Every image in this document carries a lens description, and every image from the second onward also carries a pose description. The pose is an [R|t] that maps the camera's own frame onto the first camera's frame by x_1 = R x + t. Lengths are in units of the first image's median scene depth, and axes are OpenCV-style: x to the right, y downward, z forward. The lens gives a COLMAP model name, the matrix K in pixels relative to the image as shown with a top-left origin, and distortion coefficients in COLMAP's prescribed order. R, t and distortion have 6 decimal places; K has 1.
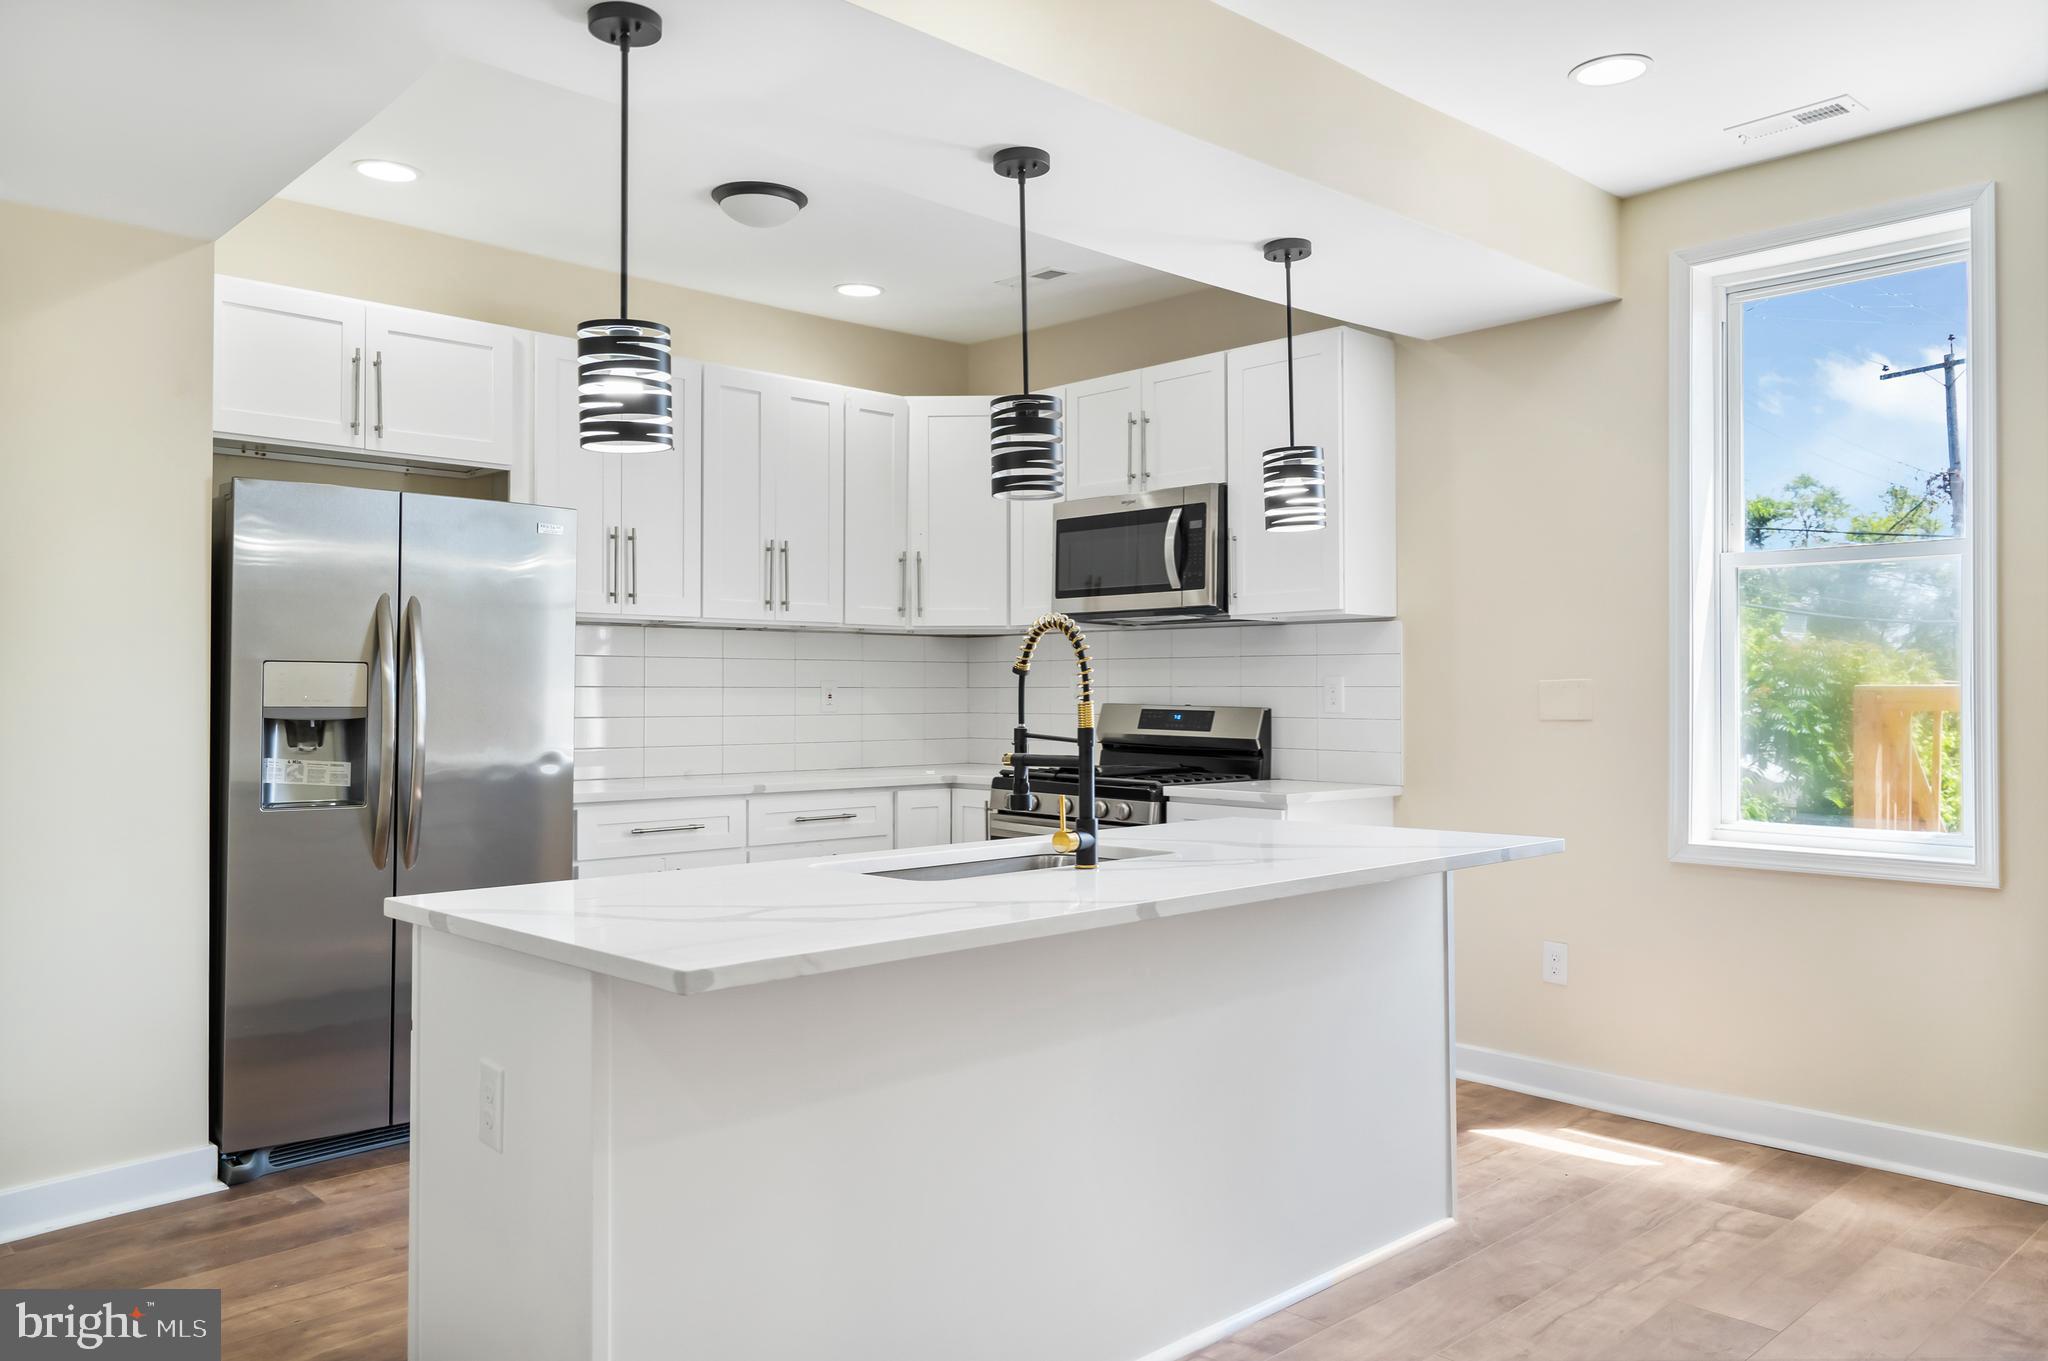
lens RADIAL K [[1500.3, 0, 1023.6], [0, 1500.3, 672.9], [0, 0, 1]] dist [0.016941, -0.002319]
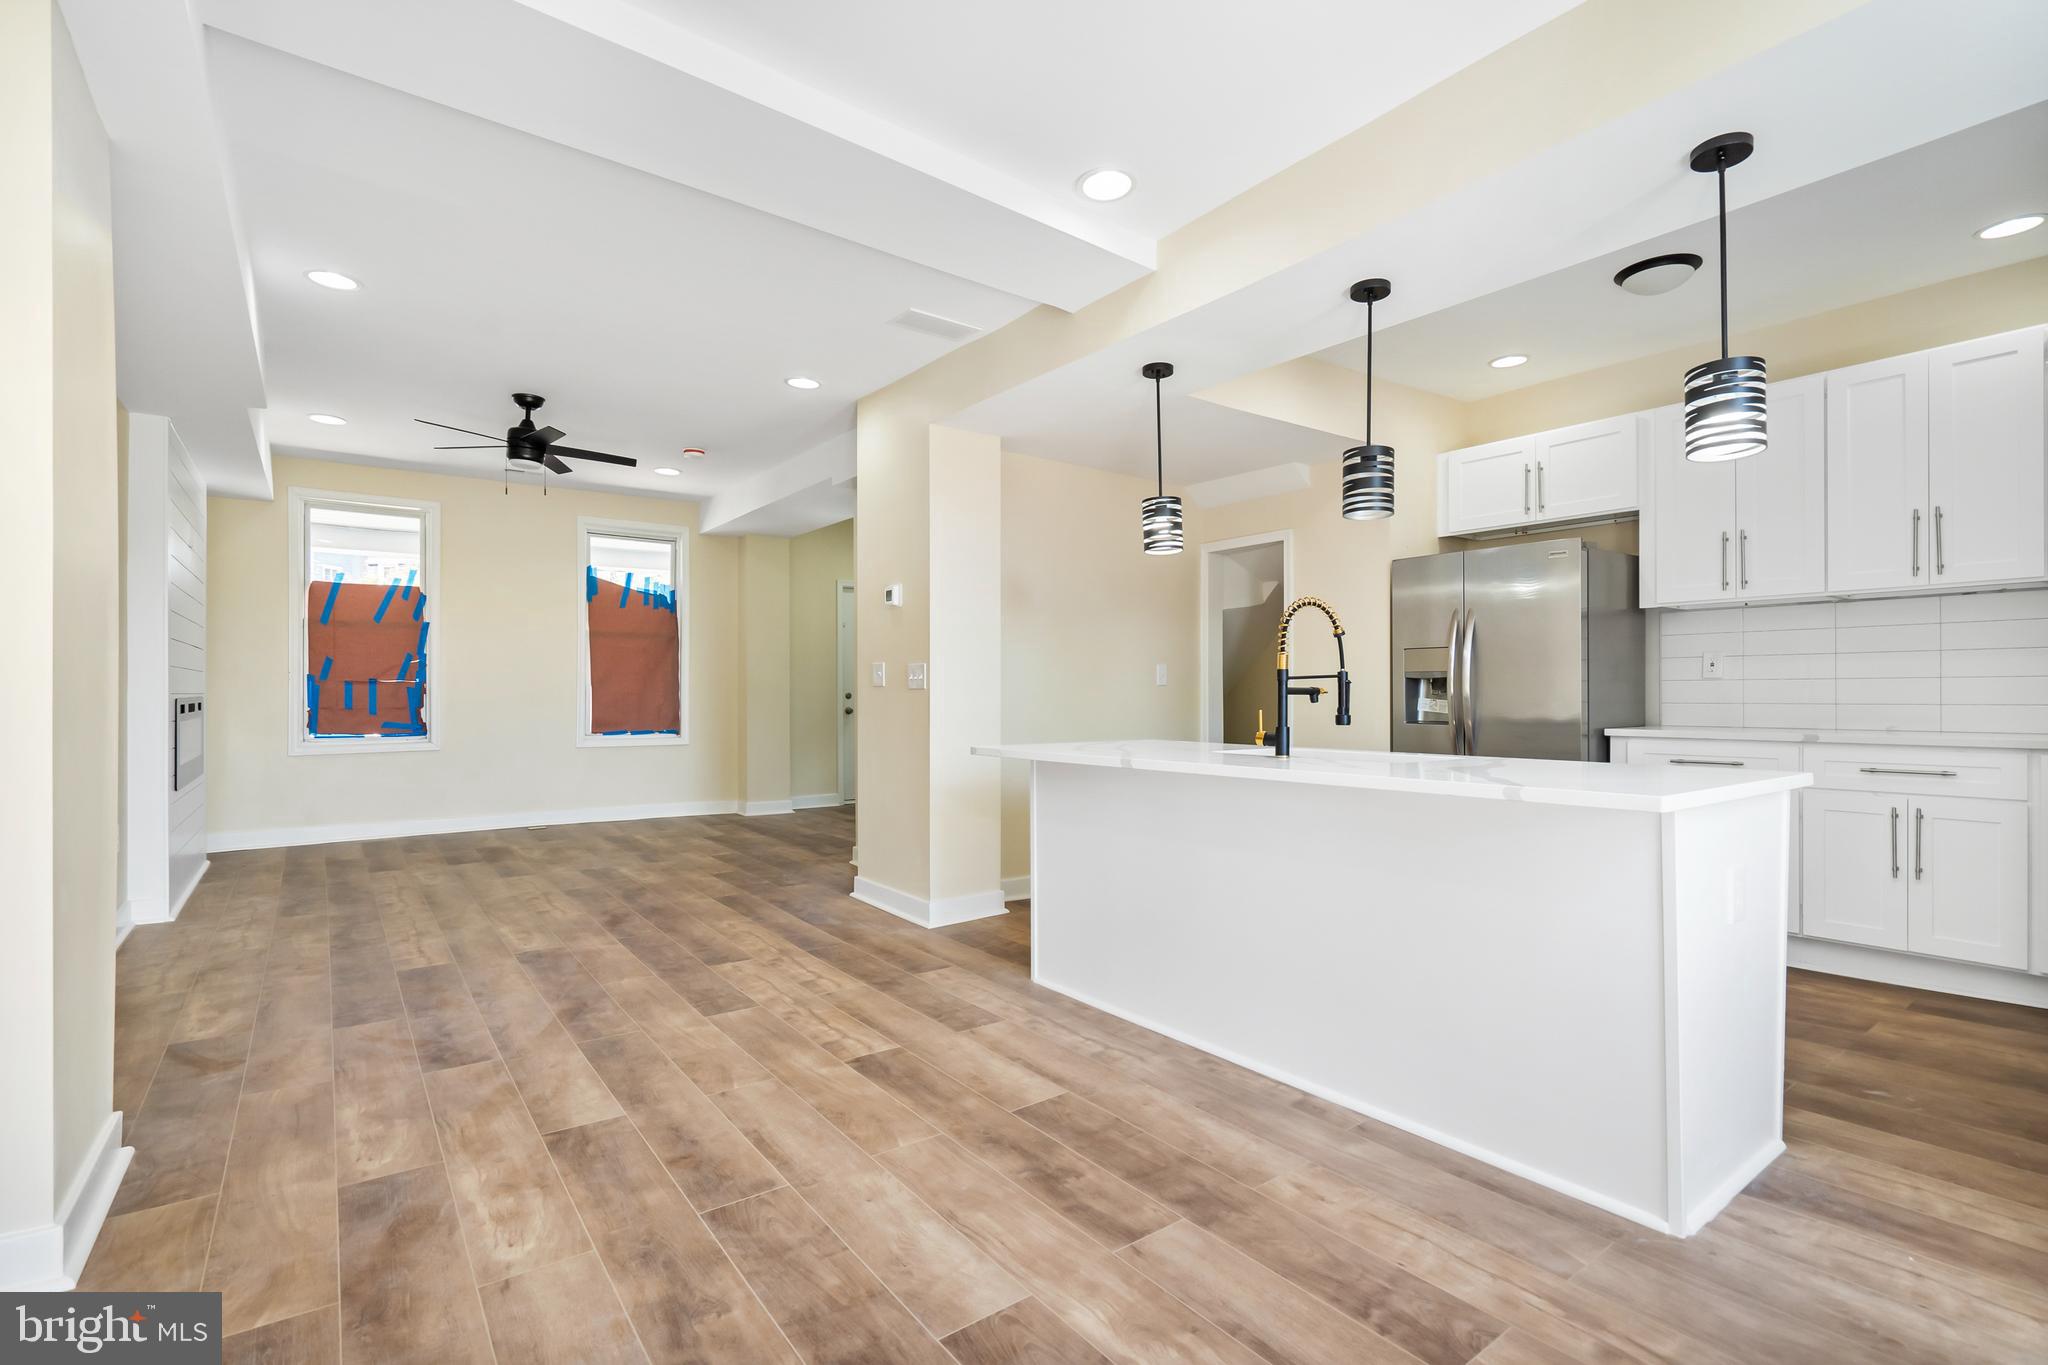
lens RADIAL K [[937.9, 0, 1023.8], [0, 937.9, 693.7], [0, 0, 1]] dist [-0.003029, 0.000167]
pose [[-0.121882, 0.000265, -0.992545, 0.630930], [0.015661, 0.999876, -0.001656, 0.036494], [0.992421, -0.015746, -0.121871, 0.509217]]
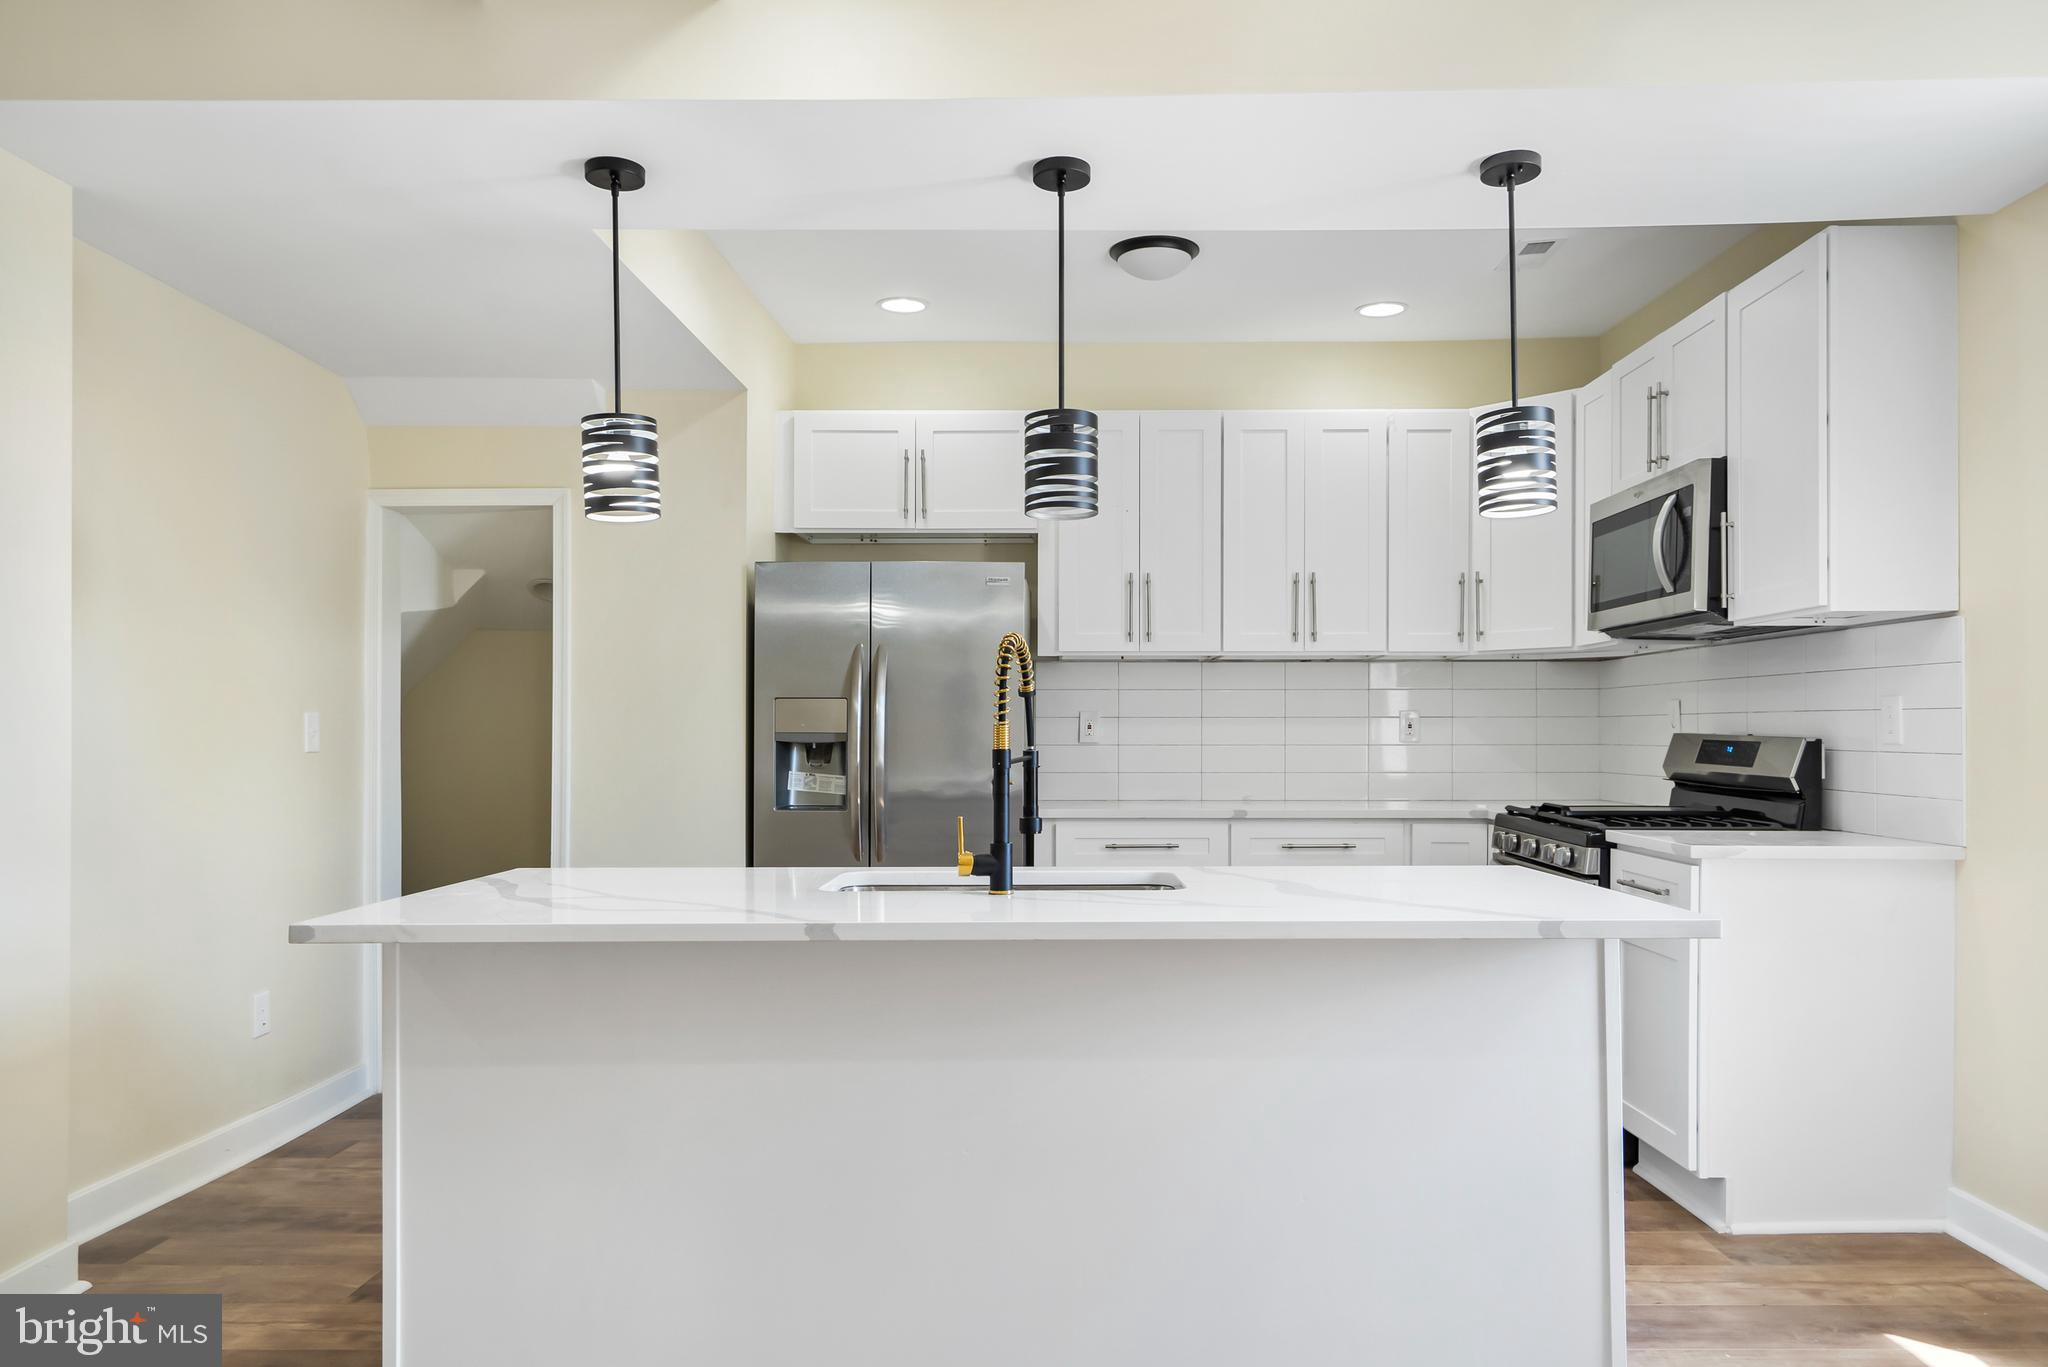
lens RADIAL K [[1373.2, 0, 1038.4], [0, 1373.2, 733.1], [0, 0, 1]] dist [0.006840, 0.000148]
pose [[0.713931, -0.000303, -0.700216, 0.405467], [0.009932, 0.999904, 0.009694, 0.010933], [0.700146, -0.013875, 0.713865, 0.231498]]
